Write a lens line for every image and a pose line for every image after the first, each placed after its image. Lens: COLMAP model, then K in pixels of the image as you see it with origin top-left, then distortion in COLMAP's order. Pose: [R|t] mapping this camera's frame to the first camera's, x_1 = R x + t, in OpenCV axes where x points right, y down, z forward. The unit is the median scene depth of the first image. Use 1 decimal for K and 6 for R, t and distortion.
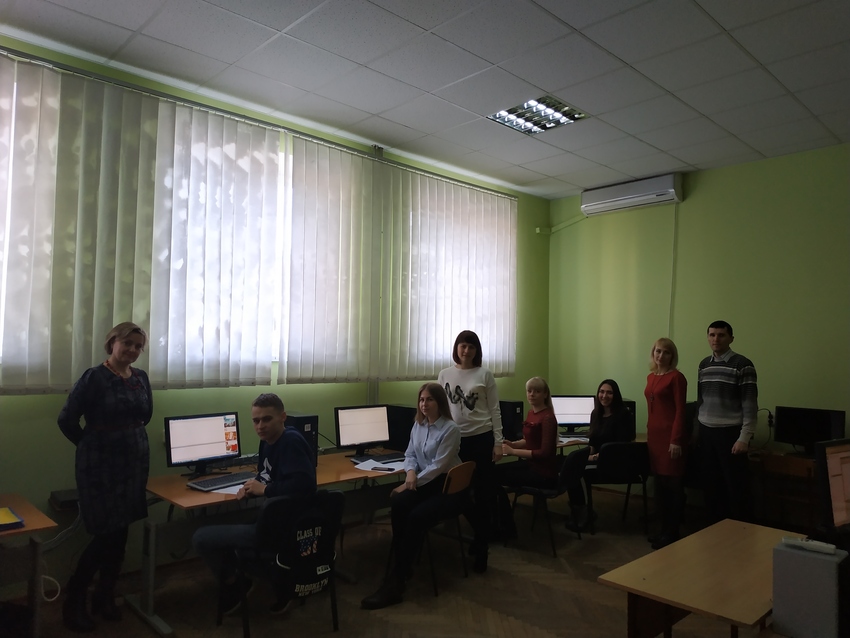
lens RADIAL K [[613.1, 0, 421.9], [0, 613.1, 318.3], [0, 0, 1]] dist [-0.010751, -0.000665]
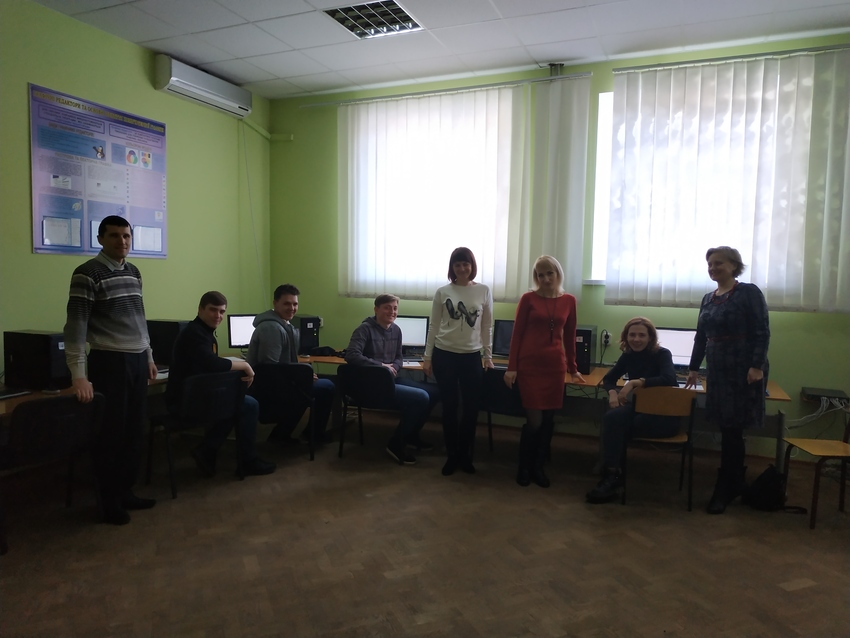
lens RADIAL K [[613.1, 0, 424.5], [0, 613.1, 321.7], [0, 0, 1]] dist [-0.010751, -0.000665]
pose [[0.391552, 0.056541, -0.918417, 0.238424], [0.028941, 0.996860, 0.073708, 0.021698], [0.919701, -0.055440, 0.388686, -0.217011]]
